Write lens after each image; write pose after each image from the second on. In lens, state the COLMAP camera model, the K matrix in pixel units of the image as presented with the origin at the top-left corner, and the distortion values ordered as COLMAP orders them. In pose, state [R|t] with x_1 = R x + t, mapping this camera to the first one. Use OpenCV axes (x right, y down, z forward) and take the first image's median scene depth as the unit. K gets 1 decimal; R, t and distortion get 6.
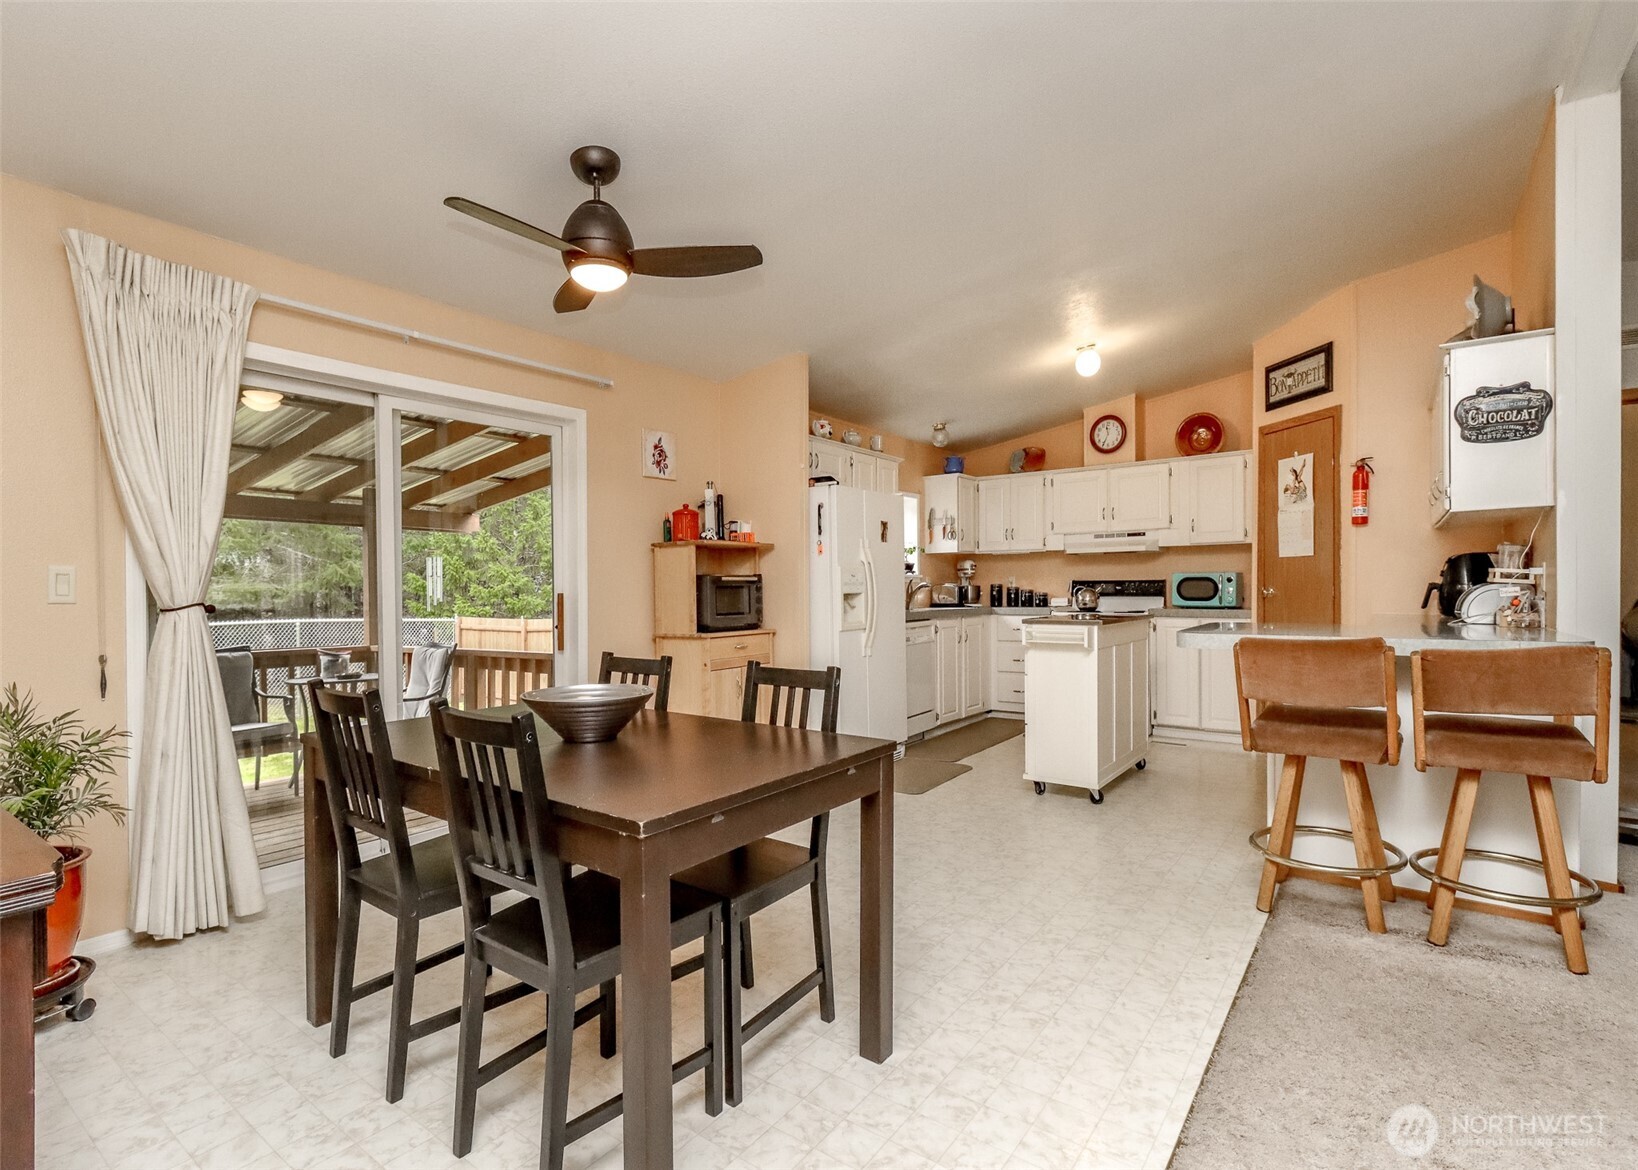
lens RADIAL K [[799.3, 0, 806.6], [0, 799.3, 613.5], [0, 0, 1]] dist [-0.003687, -0.000342]
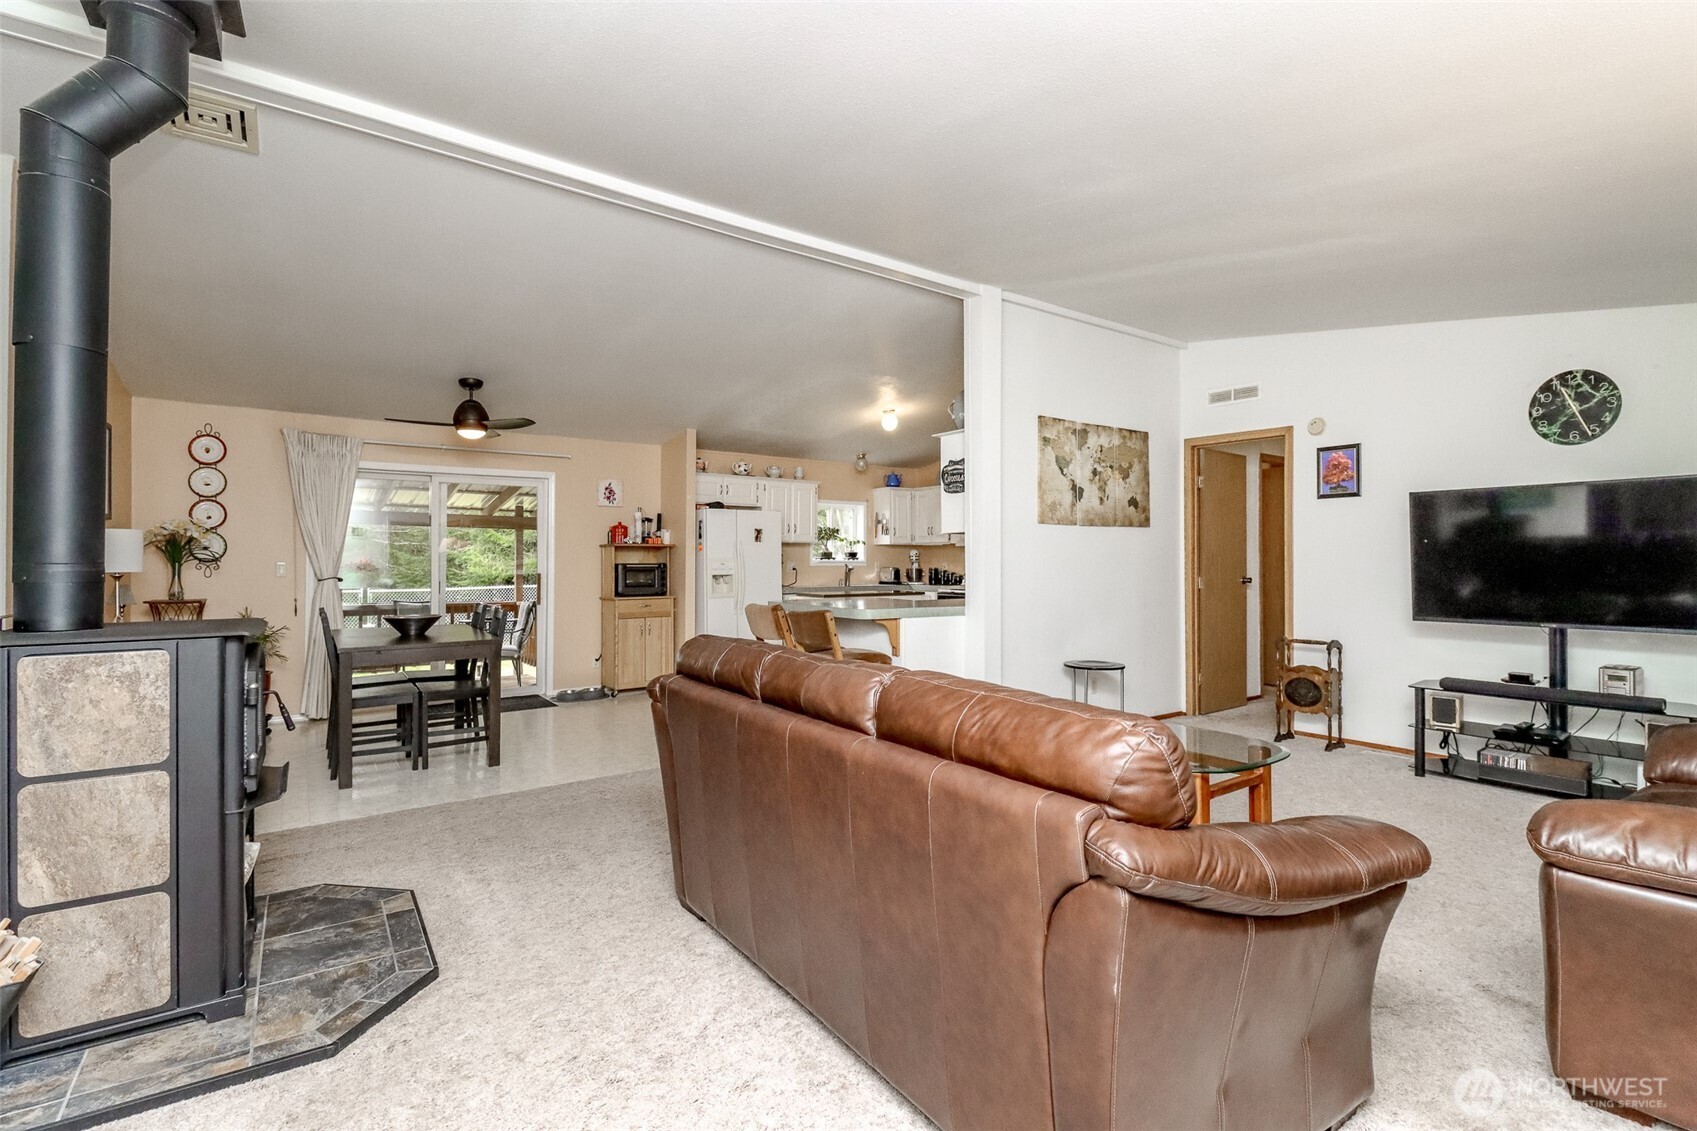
lens RADIAL K [[766.0, 0, 854.6], [0, 766.0, 554.4], [0, 0, 1]] dist [0.004670, 0.000066]
pose [[0.954906, 0.008902, -0.296774, 0.589446], [-0.020224, 0.999179, -0.035101, -0.013977], [0.296218, 0.039521, 0.954303, -0.301074]]
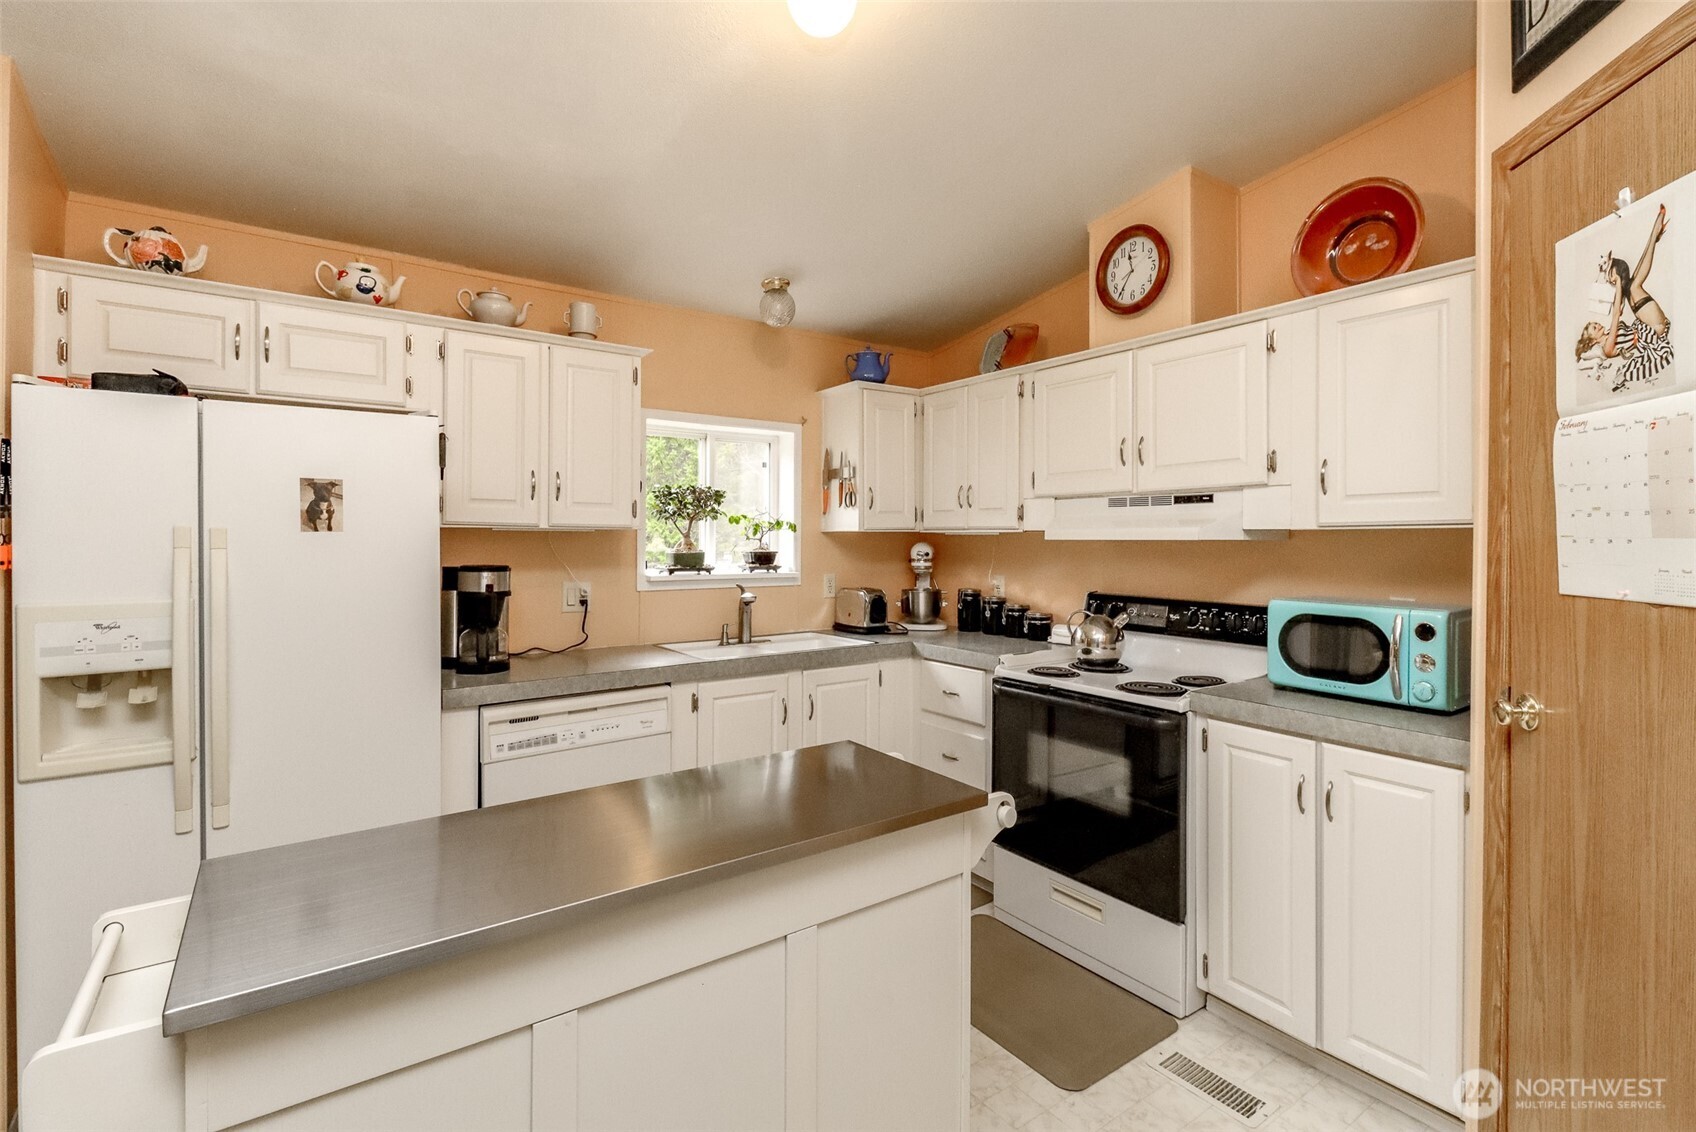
lens RADIAL K [[778.3, 0, 837.8], [0, 778.3, 536.8], [0, 0, 1]] dist [0.000954, -0.000502]
pose [[0.949452, 0.012837, -0.313650, 0.380953], [-0.022839, 0.999340, -0.028235, -0.066188], [0.313080, 0.033971, 0.949119, 0.579360]]
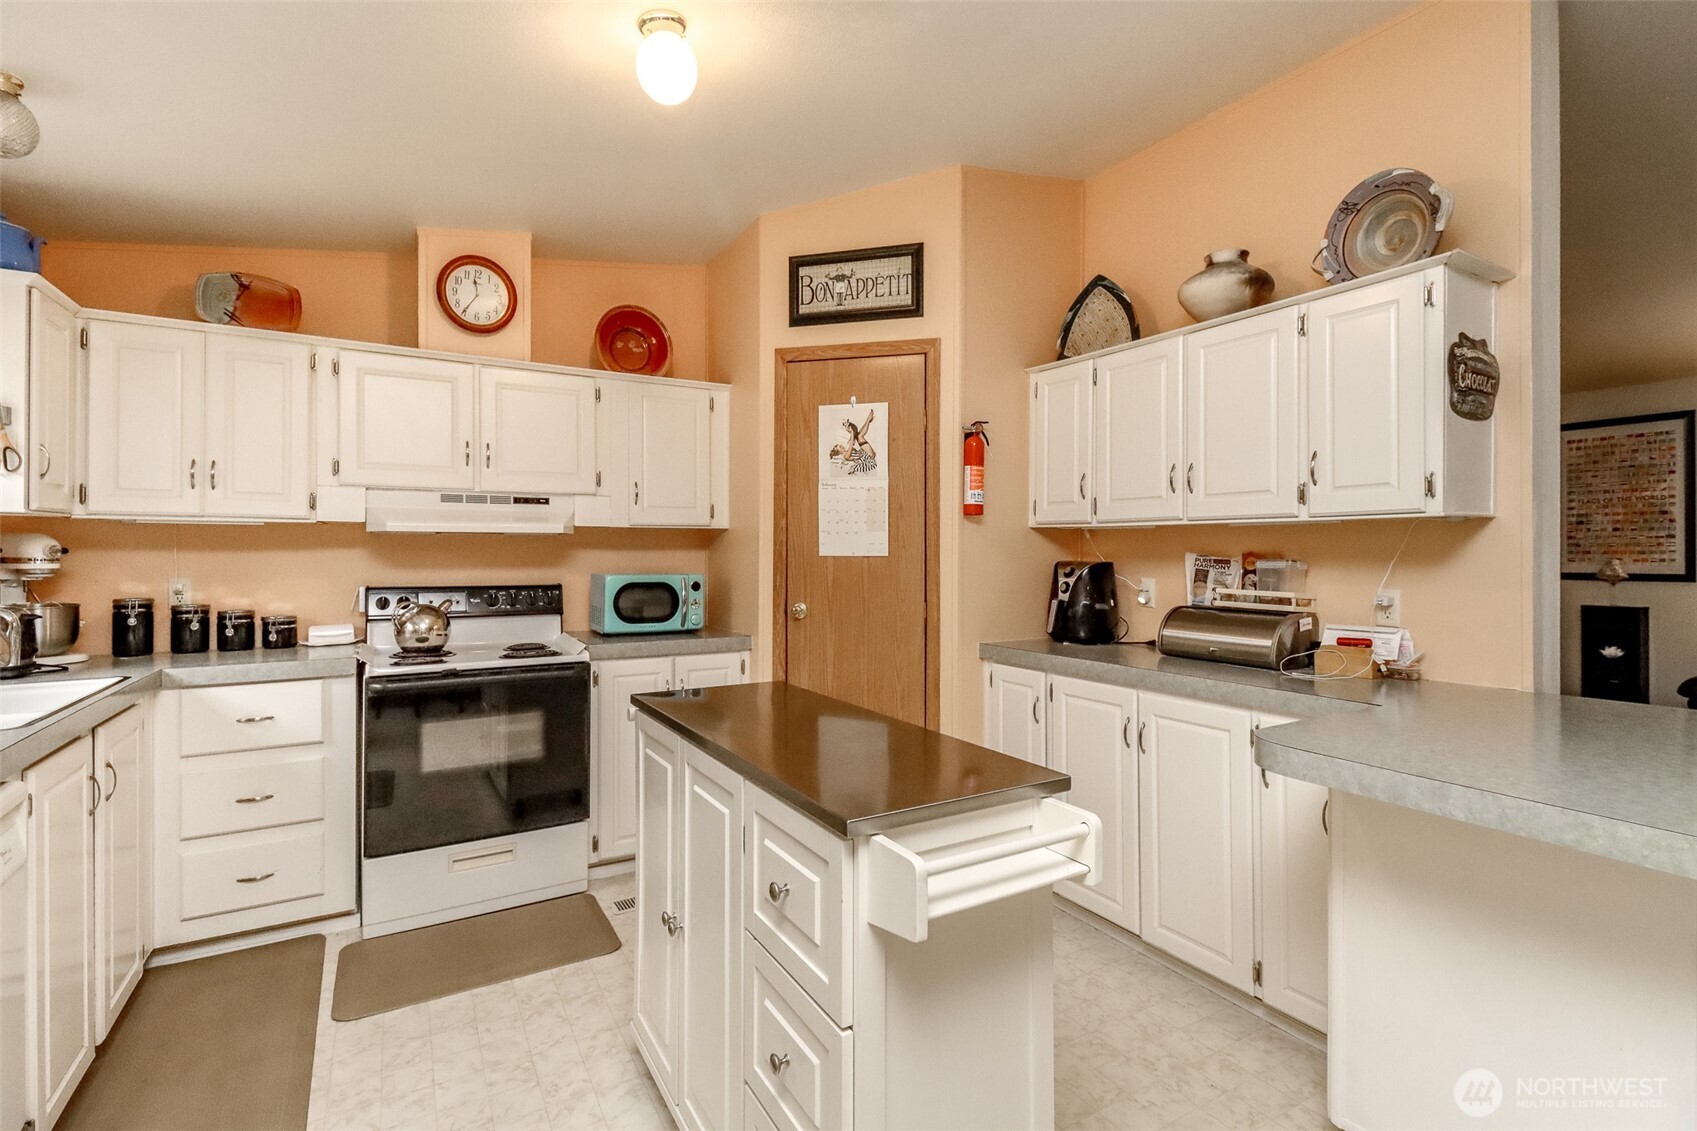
lens RADIAL K [[766.0, 0, 854.6], [0, 766.0, 554.4], [0, 0, 1]] dist [0.004670, 0.000066]
pose [[0.373794, 0.010796, 0.927449, 0.025197], [0.026175, 0.999411, -0.022183, -0.049092], [-0.927142, 0.032568, 0.373291, 0.644318]]
